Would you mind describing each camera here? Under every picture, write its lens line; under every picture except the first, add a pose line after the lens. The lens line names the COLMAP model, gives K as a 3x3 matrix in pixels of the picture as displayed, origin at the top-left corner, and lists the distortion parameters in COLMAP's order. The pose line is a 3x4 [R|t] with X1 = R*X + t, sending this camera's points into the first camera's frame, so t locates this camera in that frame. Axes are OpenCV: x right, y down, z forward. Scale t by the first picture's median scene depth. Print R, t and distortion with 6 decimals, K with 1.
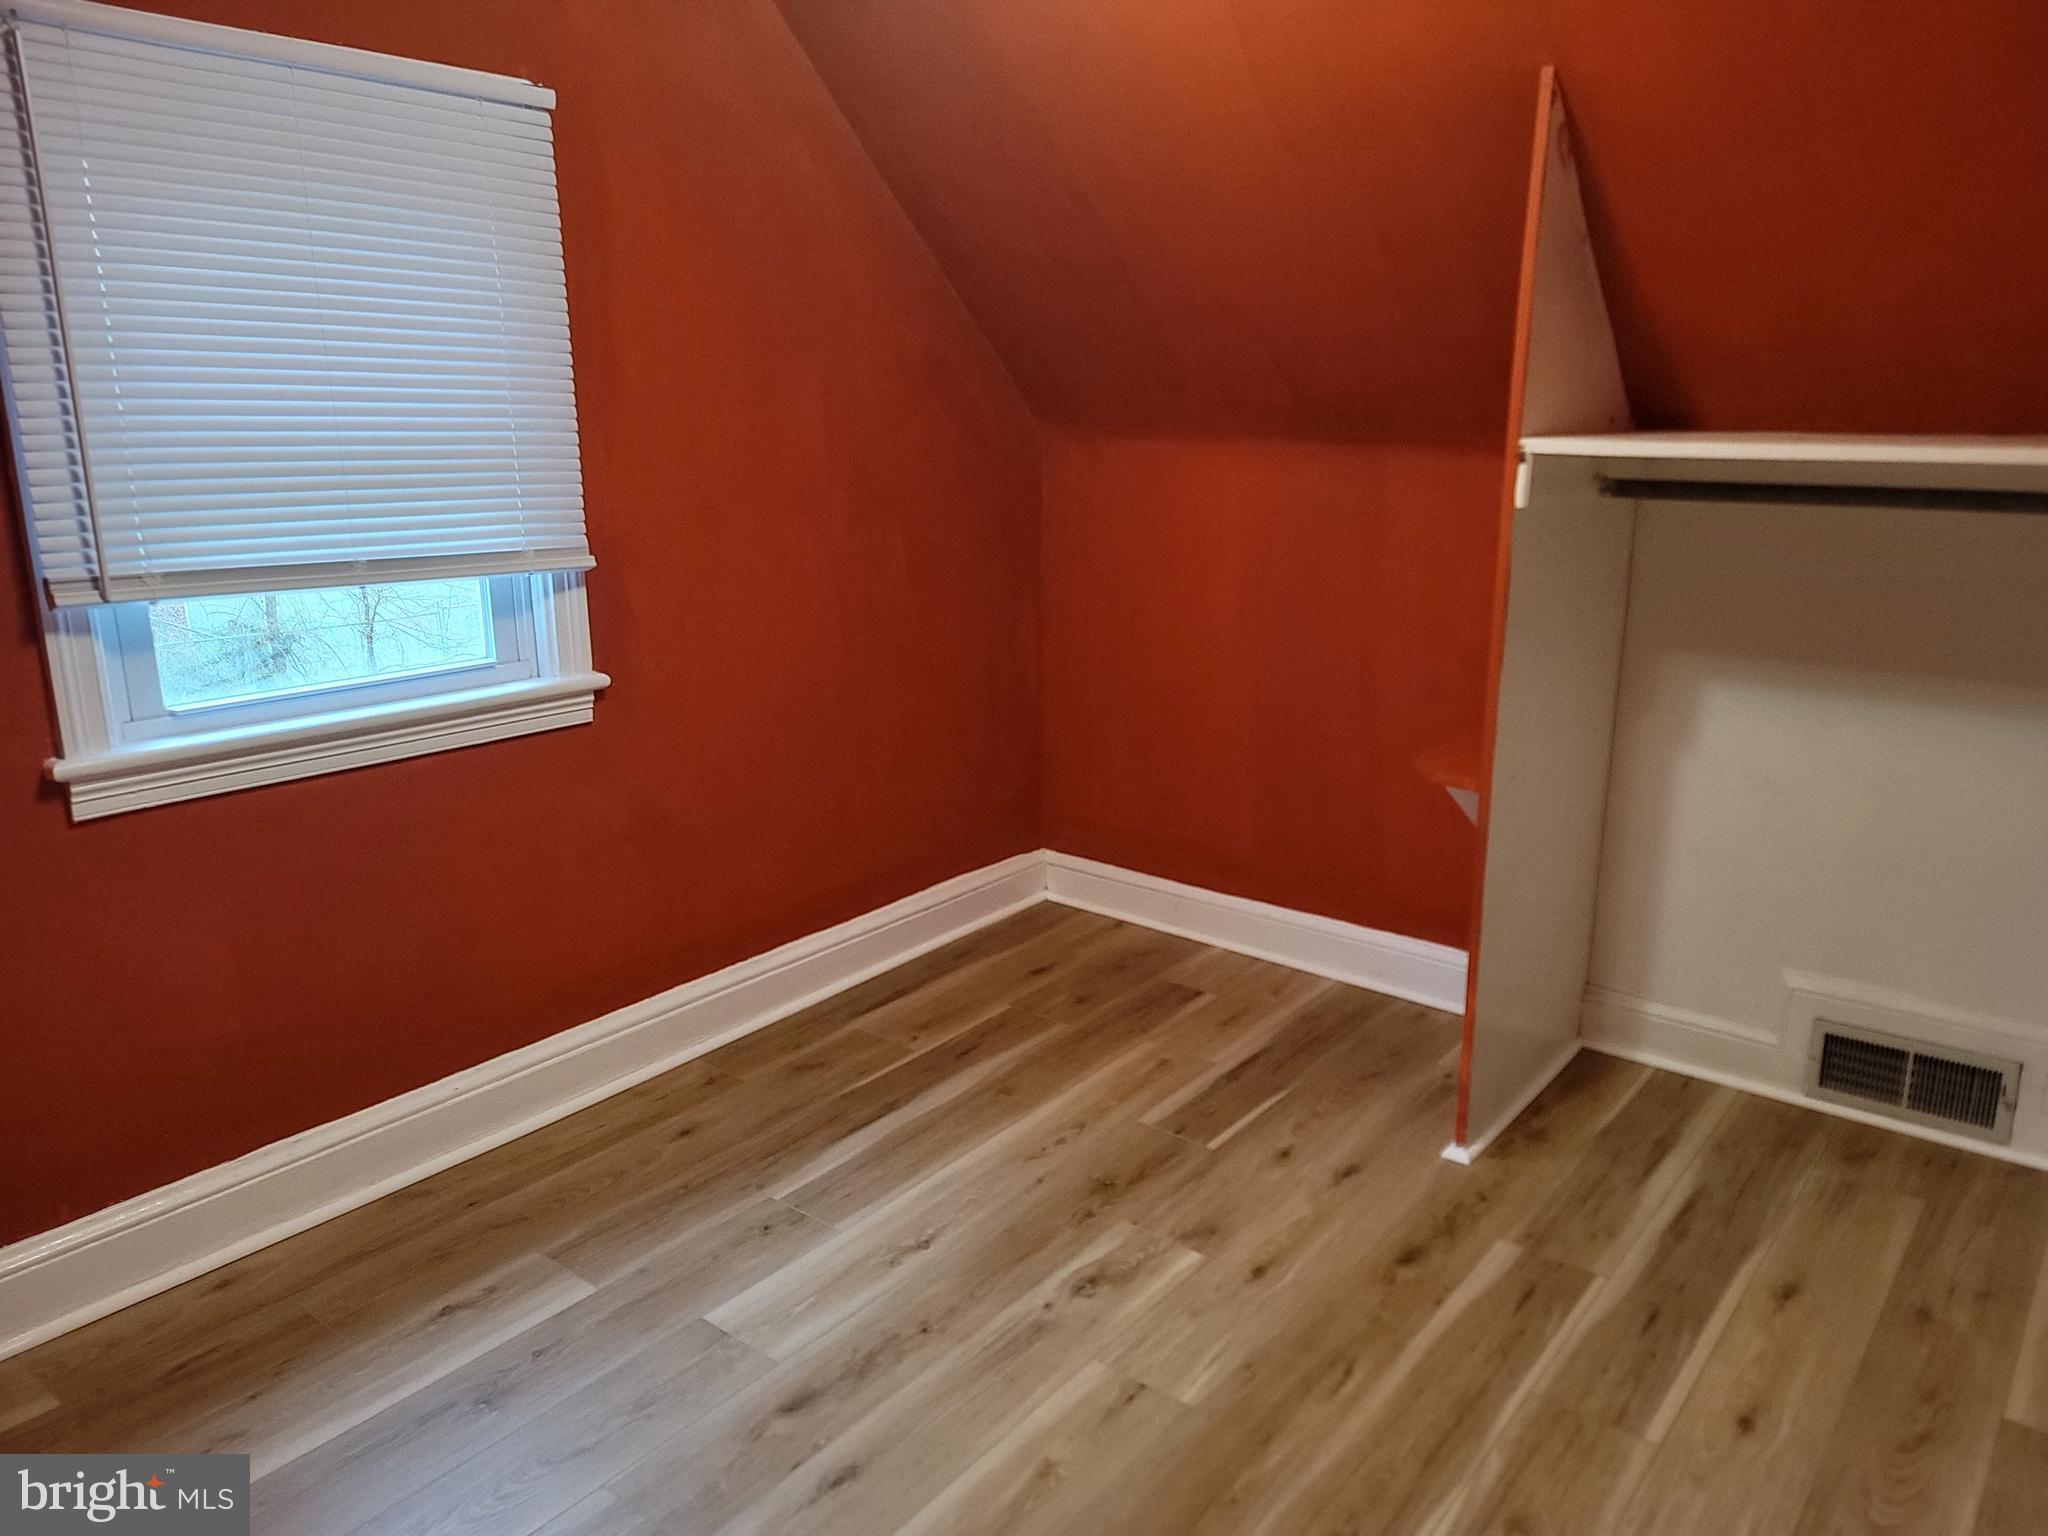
lens RADIAL K [[1510.9, 0, 1026.1], [0, 1510.9, 771.0], [0, 0, 1]] dist [0.062259, -0.051335]
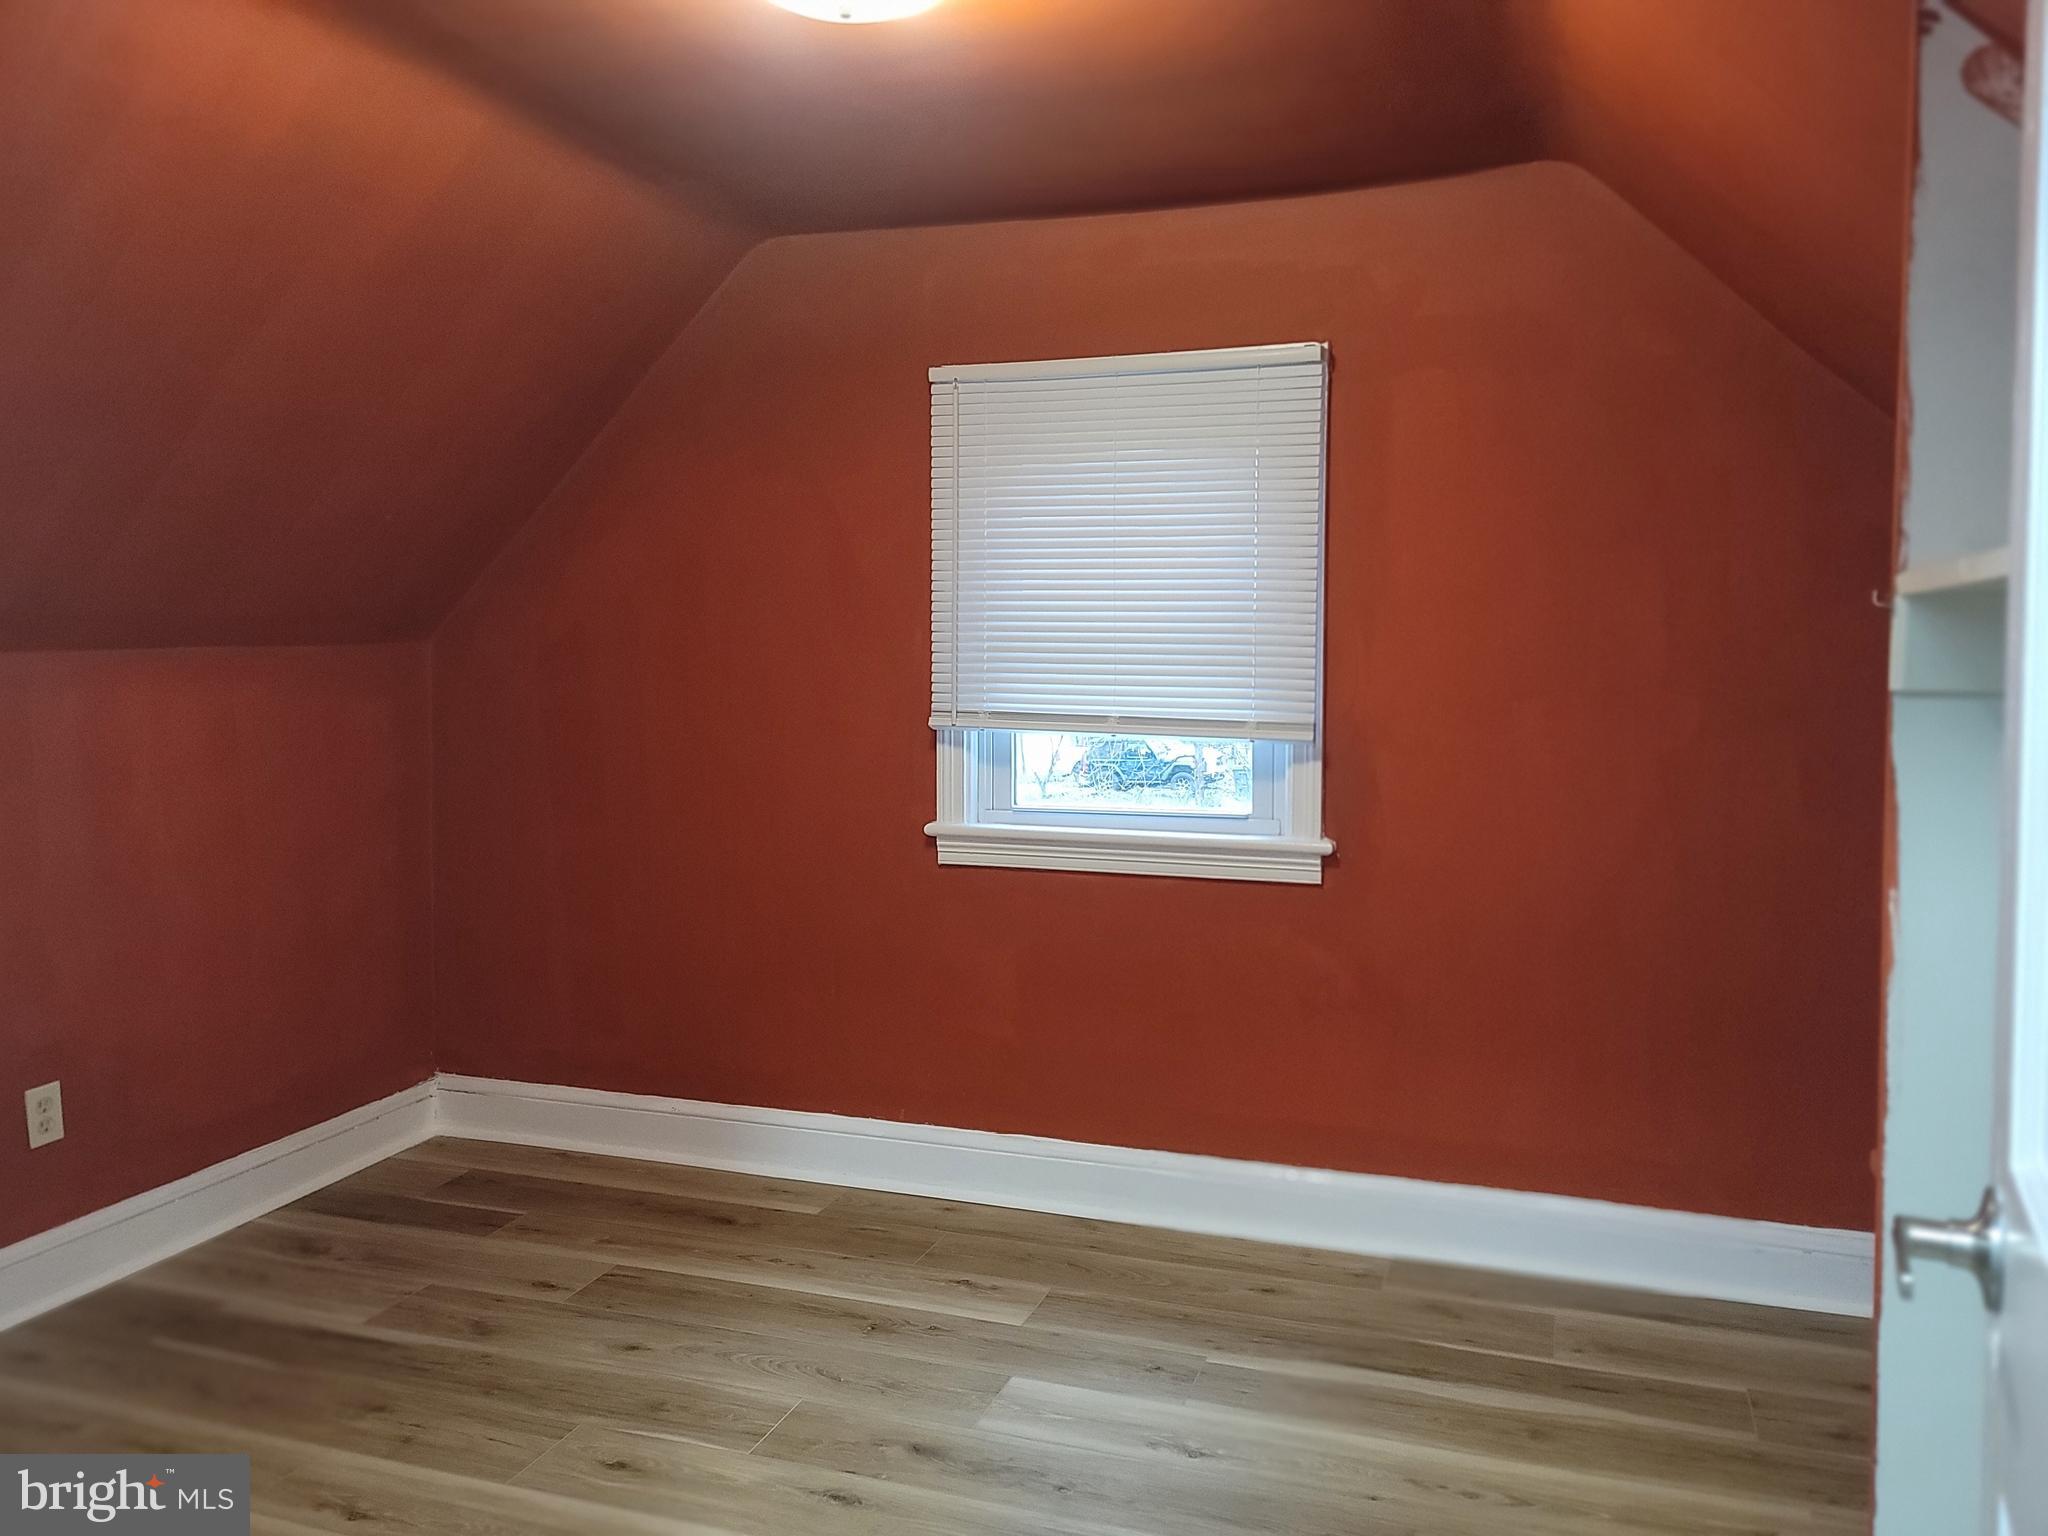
lens RADIAL K [[1510.9, 0, 1075.1], [0, 1510.9, 734.5], [0, 0, 1]] dist [0.062259, -0.051335]
pose [[0.315491, 0.047136, -0.947757, 0.724810], [-0.238179, 0.970726, -0.031007, -0.064995], [0.918551, 0.235518, 0.317482, 0.497528]]
